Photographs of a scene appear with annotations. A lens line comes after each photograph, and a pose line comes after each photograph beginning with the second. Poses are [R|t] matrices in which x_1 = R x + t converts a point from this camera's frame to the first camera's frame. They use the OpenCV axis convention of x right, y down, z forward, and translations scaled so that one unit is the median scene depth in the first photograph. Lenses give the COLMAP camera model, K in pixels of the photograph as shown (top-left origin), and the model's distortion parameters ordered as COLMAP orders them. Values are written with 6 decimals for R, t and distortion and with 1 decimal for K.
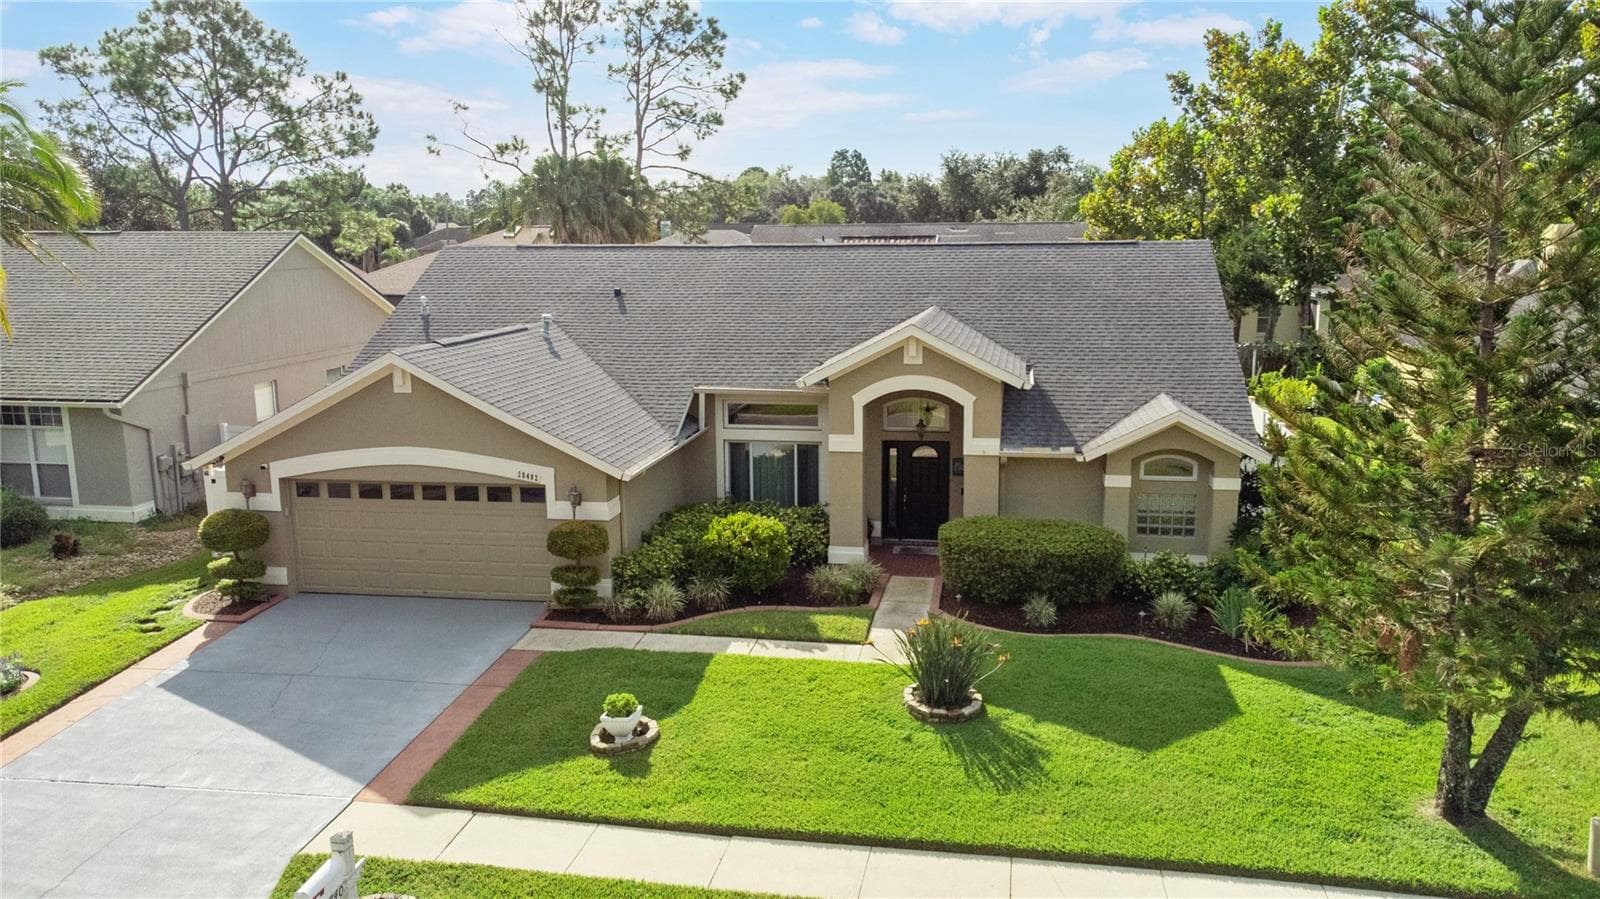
lens RADIAL K [[1199.7, 0, 798.6], [0, 1199.7, 458.2], [0, 0, 1]] dist [0.040732, 0.004710]
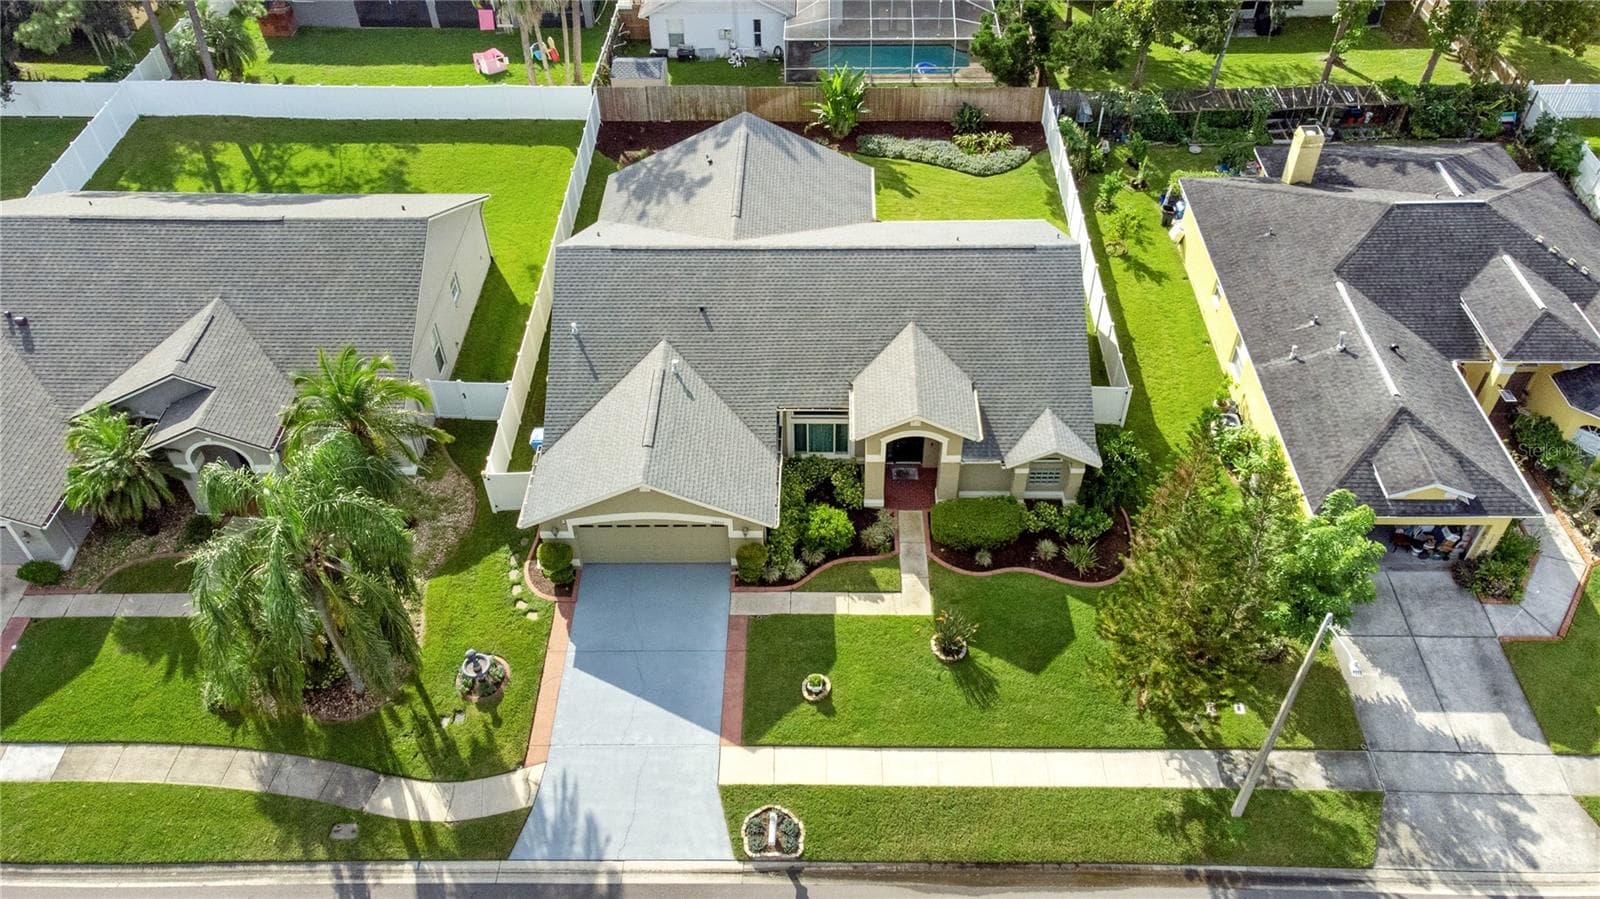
lens RADIAL K [[1199.7, 0, 798.6], [0, 1199.7, 458.2], [0, 0, 1]] dist [0.040732, 0.004710]
pose [[0.986113, -0.114797, 0.120014, -0.300411], [0.030655, 0.836038, 0.547815, -1.036347], [-0.163224, -0.536528, 0.827947, -0.483725]]
